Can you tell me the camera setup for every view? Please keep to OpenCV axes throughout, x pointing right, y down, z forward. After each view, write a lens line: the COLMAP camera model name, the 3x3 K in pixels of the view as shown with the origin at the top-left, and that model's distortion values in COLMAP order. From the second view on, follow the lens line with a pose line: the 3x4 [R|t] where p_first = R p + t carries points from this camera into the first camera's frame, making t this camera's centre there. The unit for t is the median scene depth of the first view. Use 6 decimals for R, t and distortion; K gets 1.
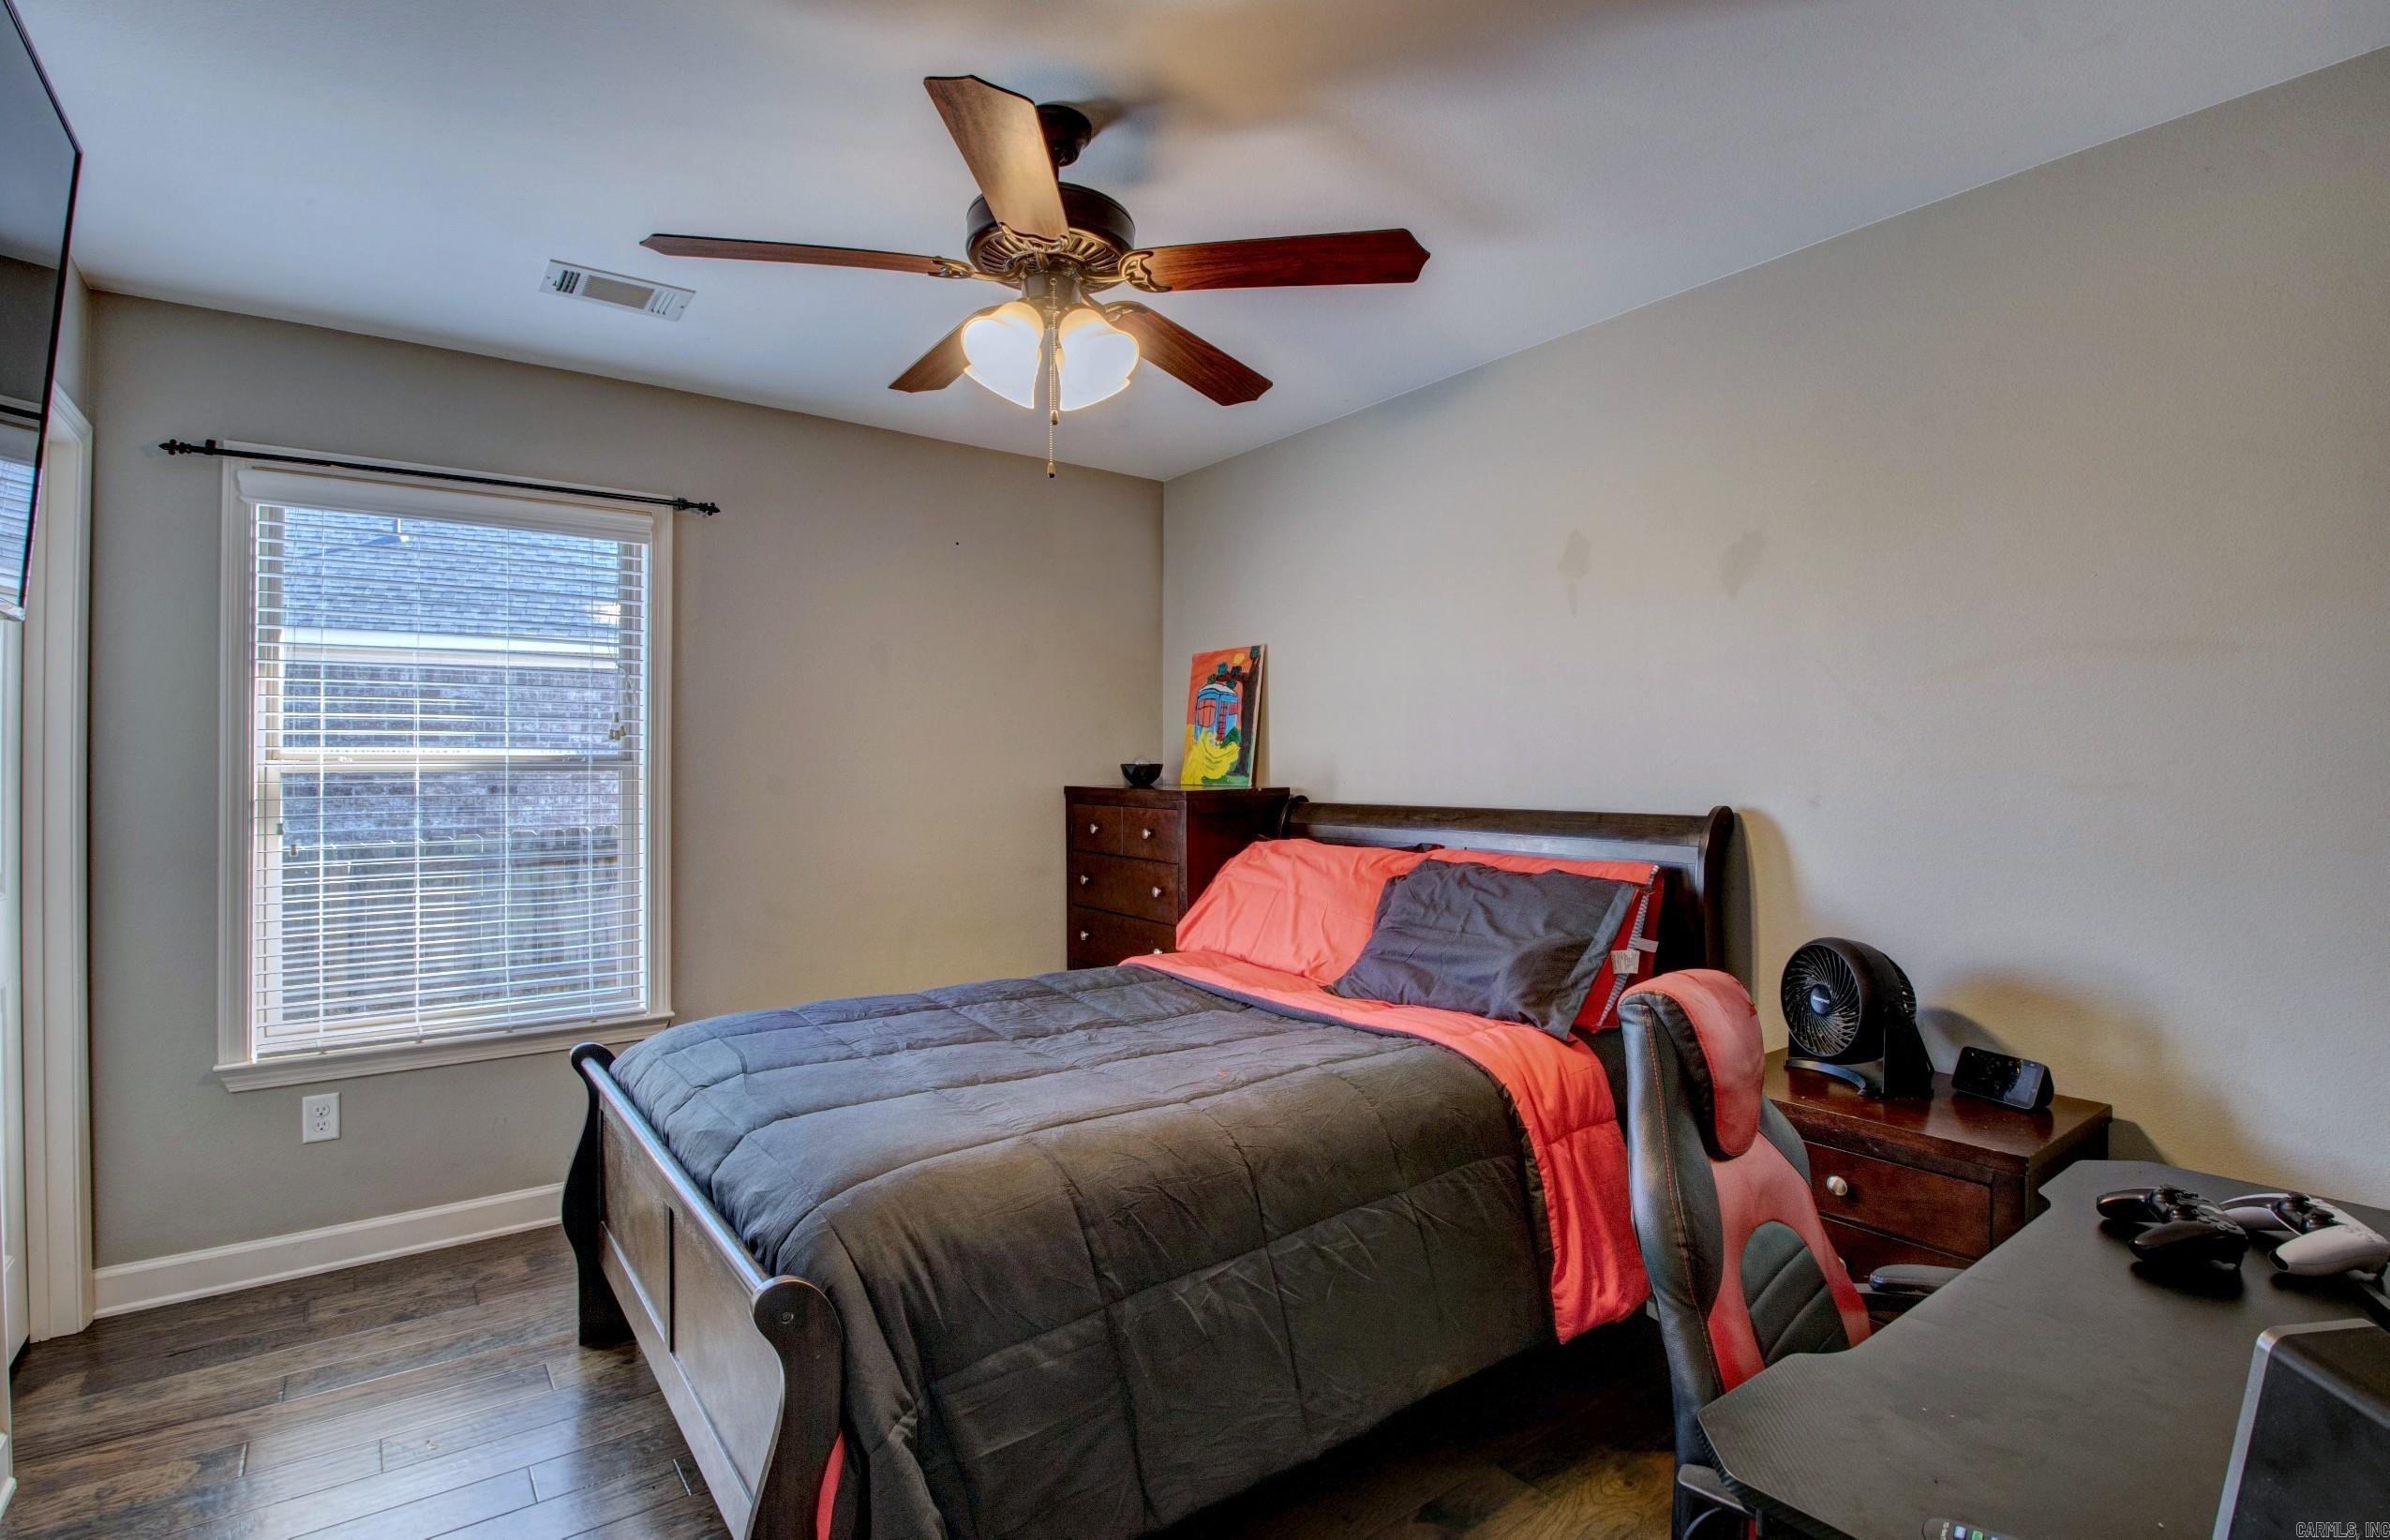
lens RADIAL K [[1114.6, 0, 1188.4], [0, 1114.6, 765.3], [0, 0, 1]] dist [0.034555, -0.037281]
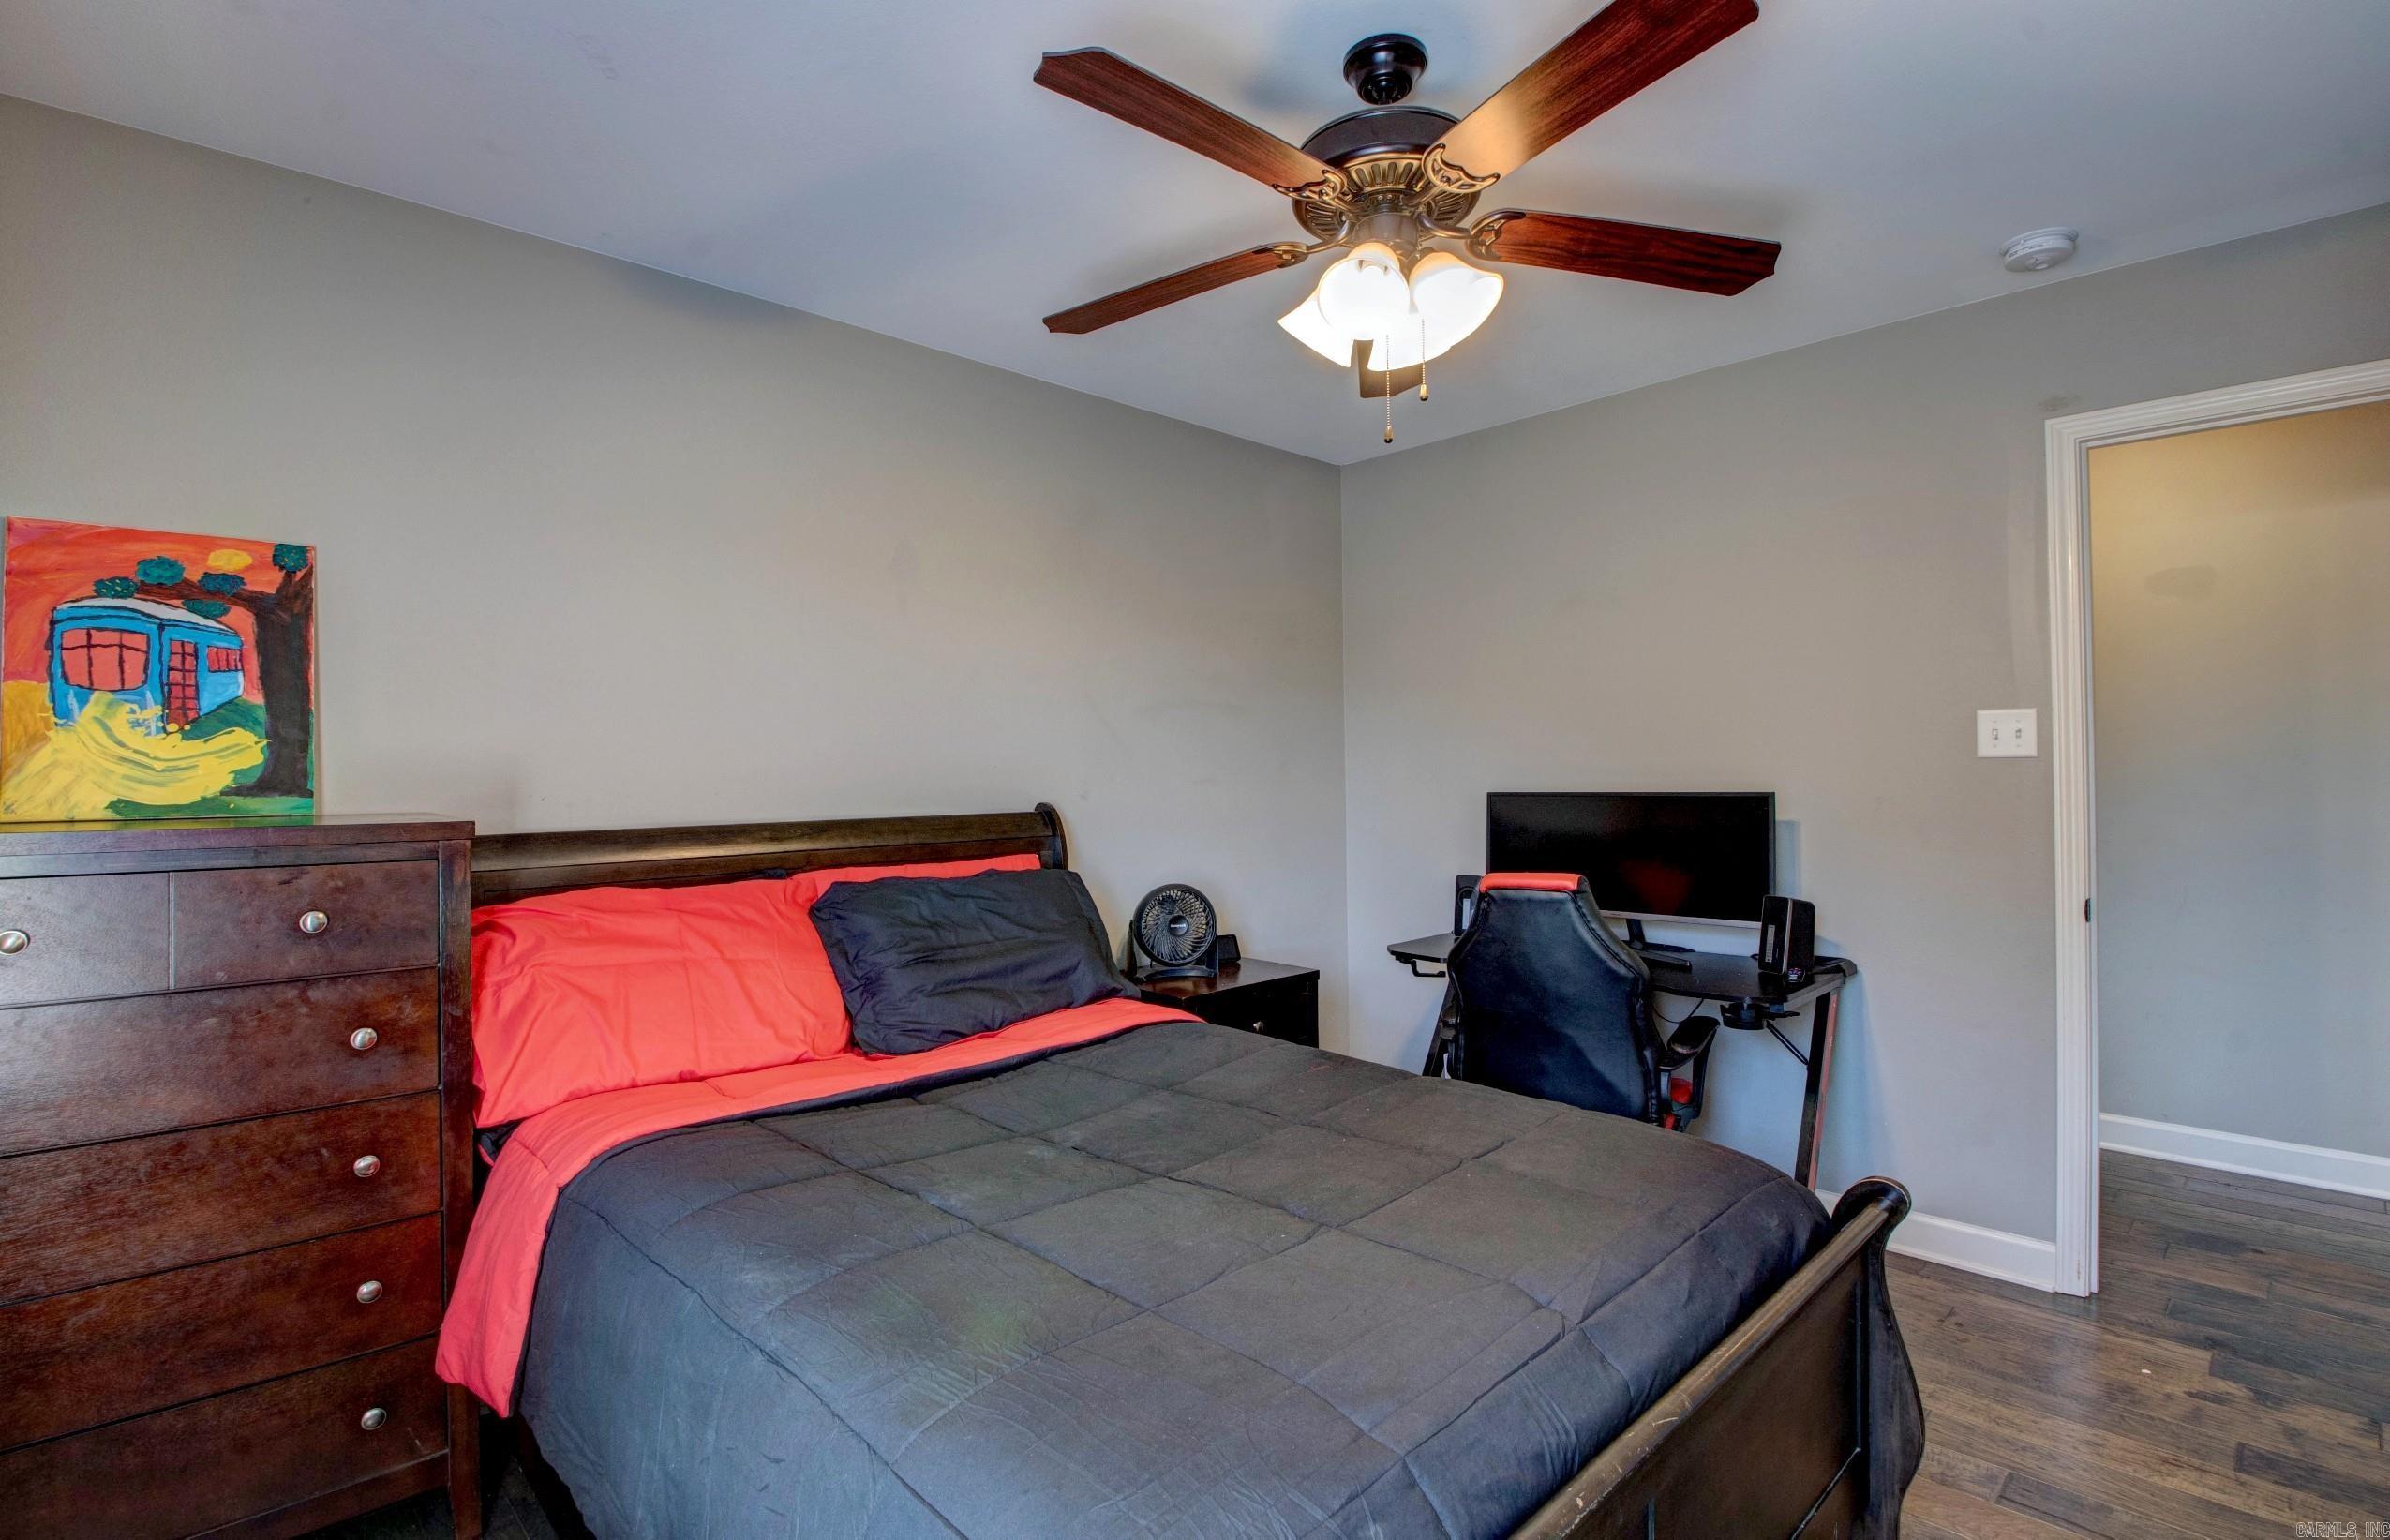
lens RADIAL K [[1114.6, 0, 1188.4], [0, 1114.6, 765.3], [0, 0, 1]] dist [0.034555, -0.037281]
pose [[-0.119140, -0.002804, 0.992873, -0.497667], [0.007569, 0.999964, 0.003733, -0.003378], [-0.992849, 0.007960, -0.119115, 0.642373]]
